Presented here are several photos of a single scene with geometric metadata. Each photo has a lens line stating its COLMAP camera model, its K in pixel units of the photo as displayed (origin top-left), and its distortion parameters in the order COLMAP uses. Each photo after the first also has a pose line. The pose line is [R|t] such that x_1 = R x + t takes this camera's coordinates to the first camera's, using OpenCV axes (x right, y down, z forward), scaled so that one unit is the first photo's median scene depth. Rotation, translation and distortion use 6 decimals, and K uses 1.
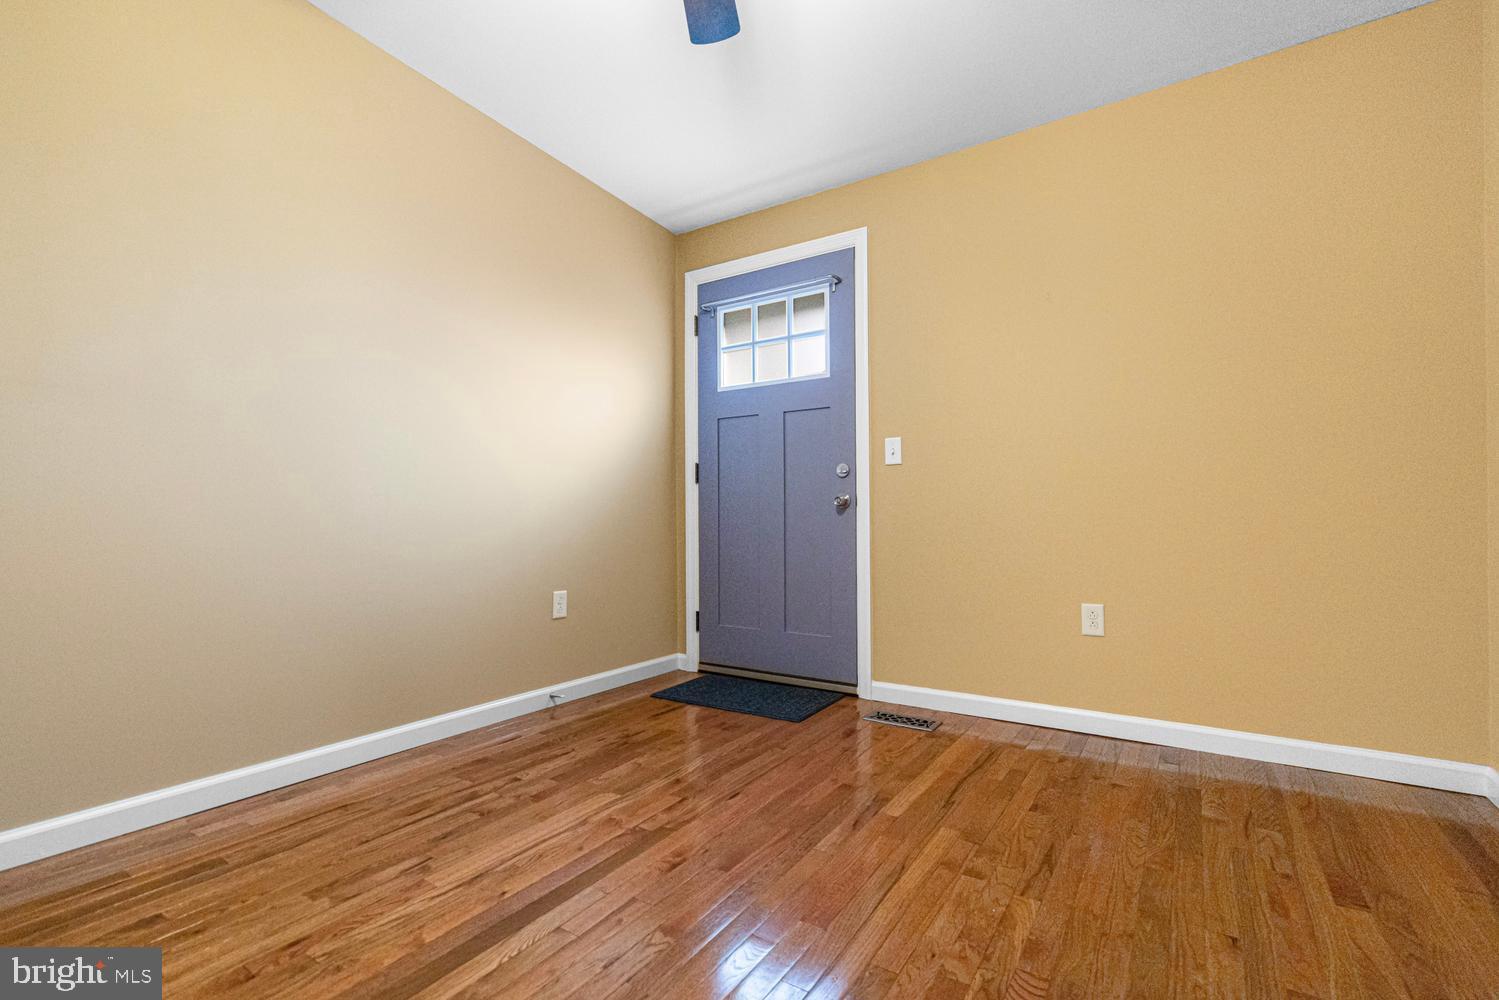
lens RADIAL K [[668.7, 0, 738.6], [0, 668.7, 500.5], [0, 0, 1]] dist [0.010646, 0.000118]
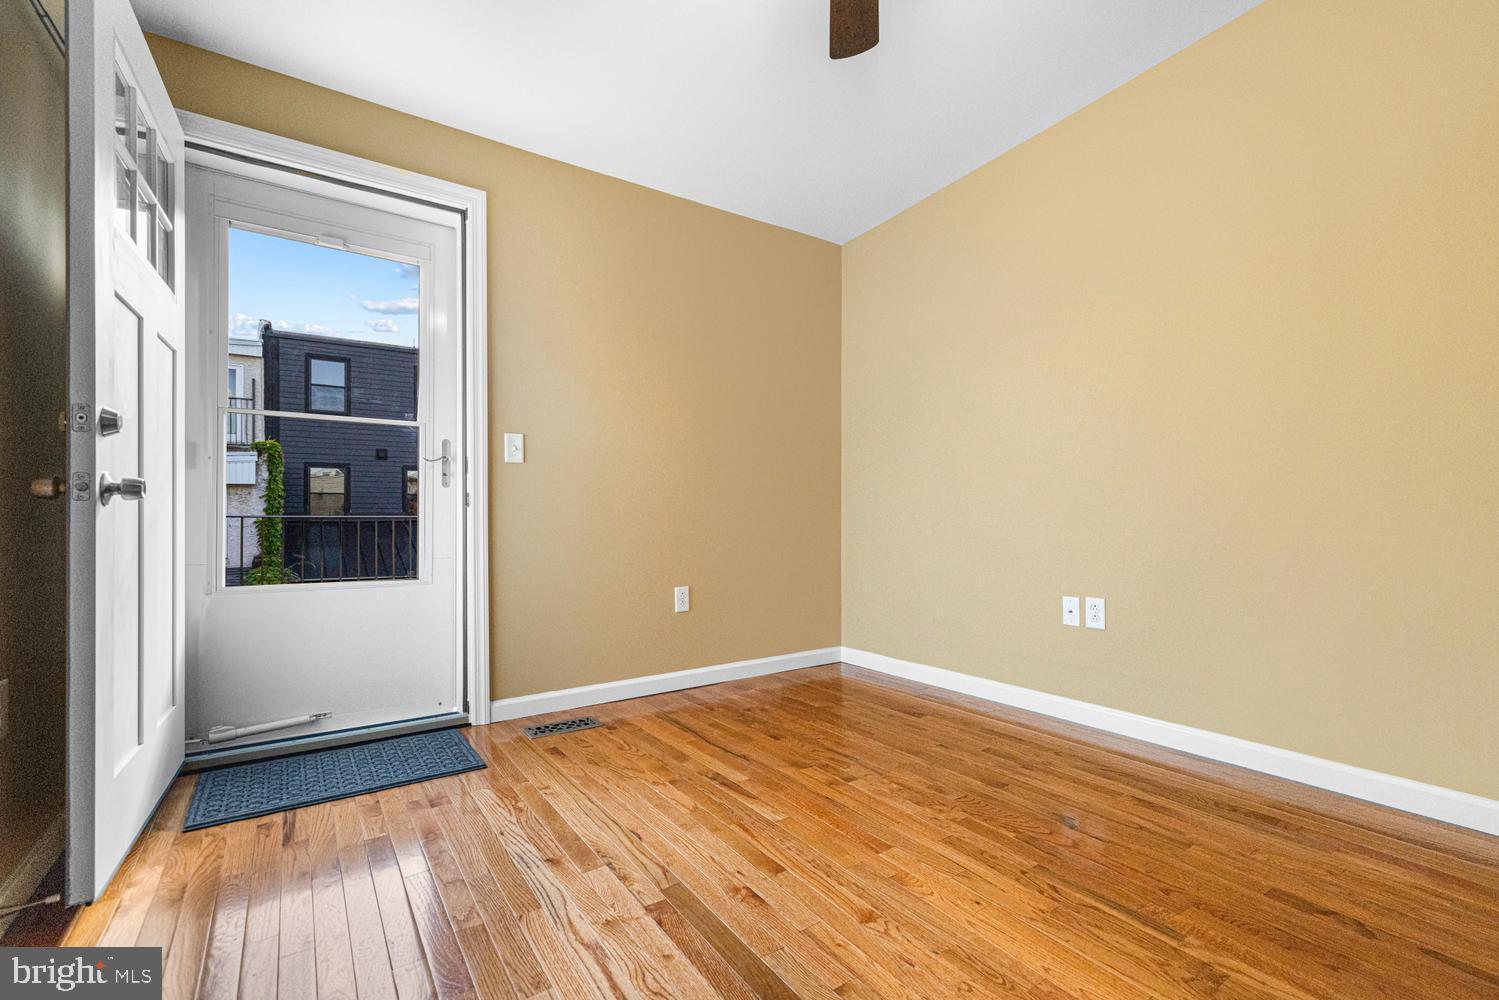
lens RADIAL K [[661.2, 0, 749.5], [0, 661.2, 500.0], [0, 0, 1]] dist [-0.001247, -0.000166]
pose [[0.361279, 0.024901, 0.932125, -0.754918], [-0.023924, 0.999562, -0.017430, 0.010440], [-0.932151, -0.016003, 0.361716, 0.538371]]
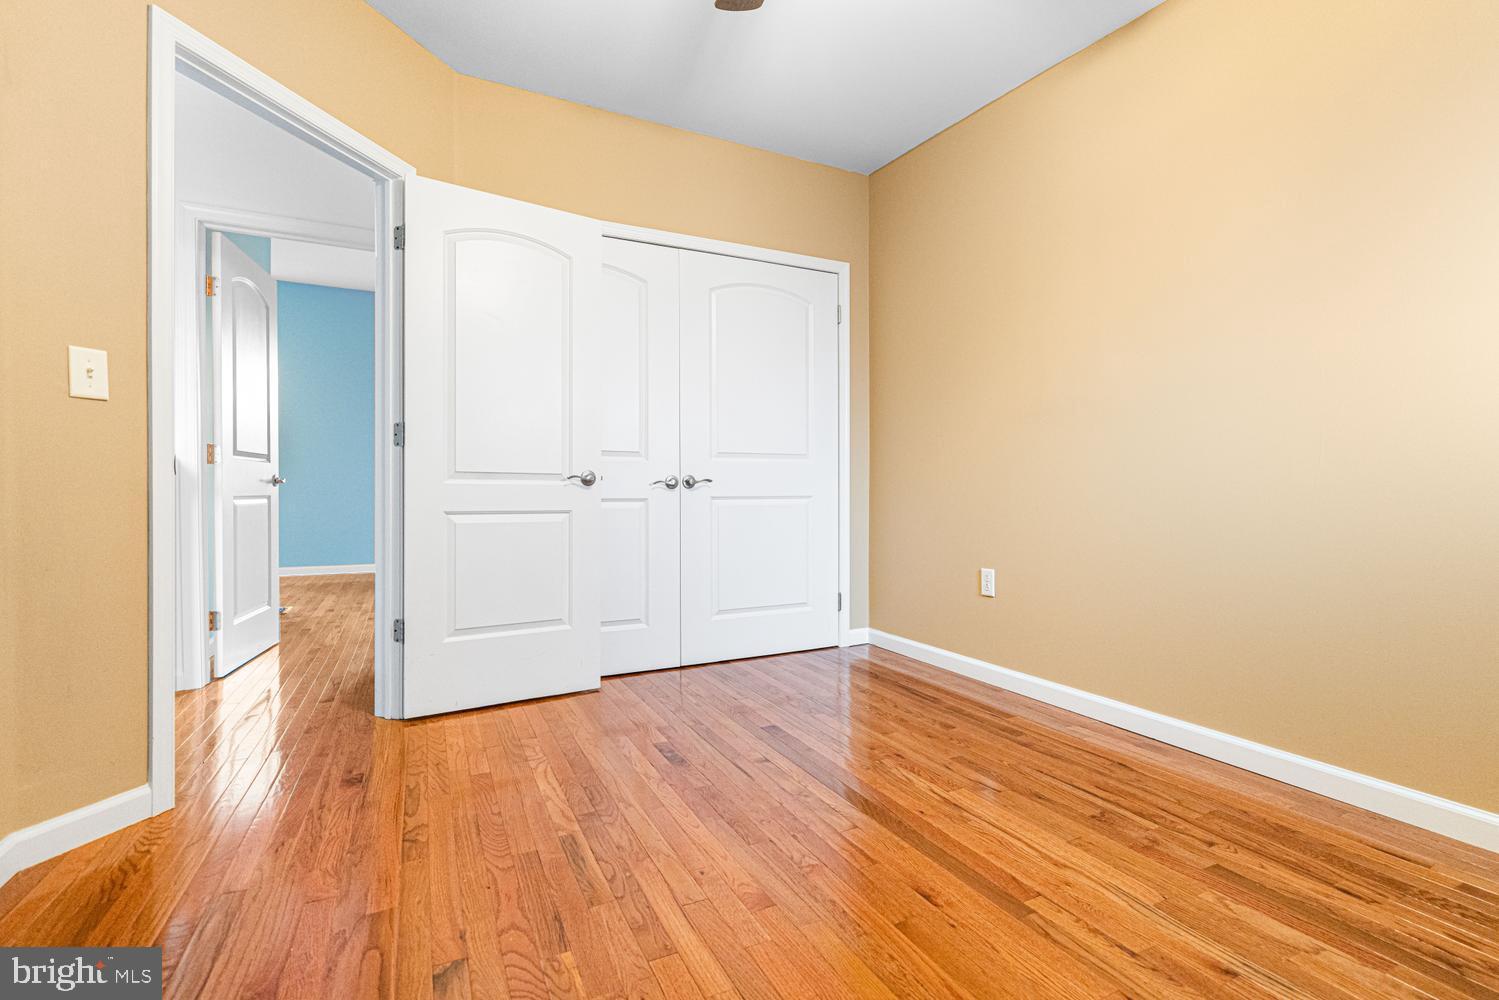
lens RADIAL K [[661.2, 0, 749.5], [0, 661.2, 500.0], [0, 0, 1]] dist [-0.001247, -0.000166]
pose [[-0.483062, 0.012087, -0.875503, 0.603785], [0.023309, 0.999728, 0.000941, 0.014221], [0.875276, -0.019953, -0.483212, 0.961781]]
